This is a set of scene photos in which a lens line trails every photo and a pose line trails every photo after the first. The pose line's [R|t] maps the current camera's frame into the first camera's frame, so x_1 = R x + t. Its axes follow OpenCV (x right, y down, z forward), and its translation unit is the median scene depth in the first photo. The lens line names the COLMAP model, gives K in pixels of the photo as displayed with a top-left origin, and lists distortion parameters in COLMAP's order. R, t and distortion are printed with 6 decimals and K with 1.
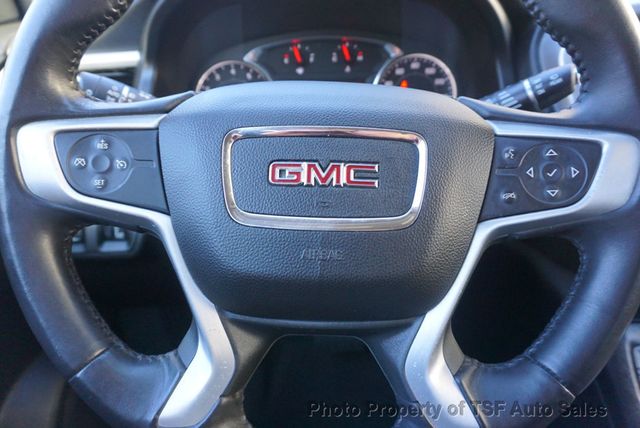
lens RADIAL K [[446.0, 0, 319.6], [0, 446.0, 218.8], [0, 0, 1]] dist [-0.016769, -0.000978]
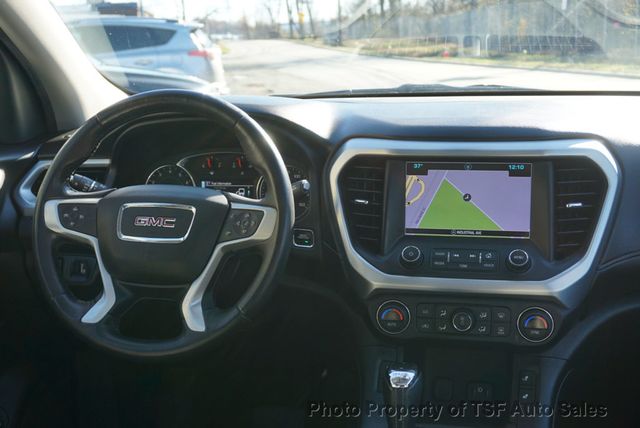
lens RADIAL K [[854.6, 0, 316.9], [0, 854.6, 210.5], [0, 0, 1]] dist [-0.038100, 0.000000]
pose [[0.978485, 0.019308, -0.205413, 1.802191], [-0.065920, 0.972683, -0.222583, 0.810214], [0.195504, 0.231335, 0.953028, -3.263429]]
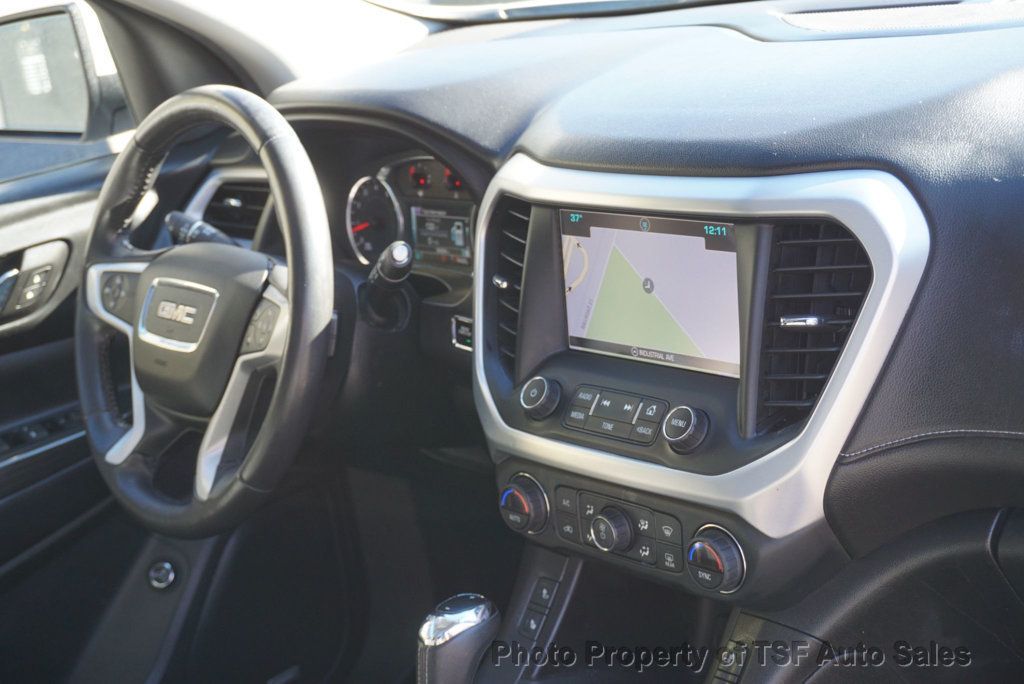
lens RADIAL K [[1638.0, 0, 514.4], [0, 1638.0, 343.8], [0, 0, 1]] dist [-0.059231, 0.000000]
pose [[0.674466, 0.107882, -0.730381, 4.730060], [-0.144300, 0.989450, 0.012896, -0.223925], [0.724067, 0.096696, 0.682918, -1.924156]]
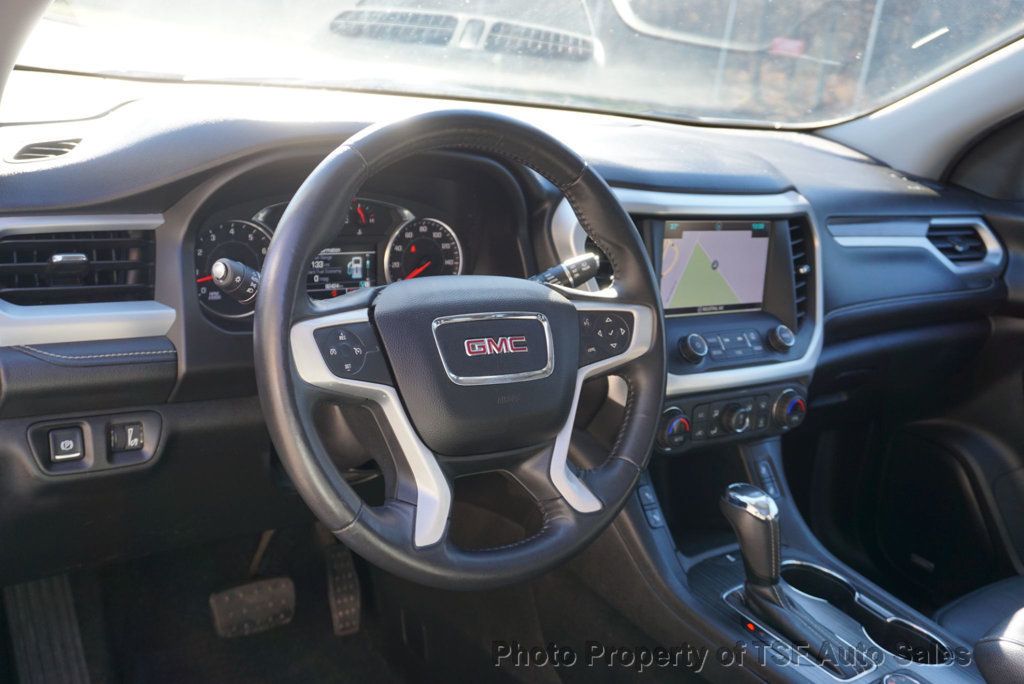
lens RADIAL K [[1051.1, 0, 516.4], [0, 1051.1, 341.9], [0, 0, 1]] dist [0.011462, 0.000000]
pose [[0.776207, -0.078756, 0.625540, -2.008507], [0.132262, 0.990430, -0.039423, 0.028220], [-0.616450, 0.113336, 0.779195, -1.638279]]
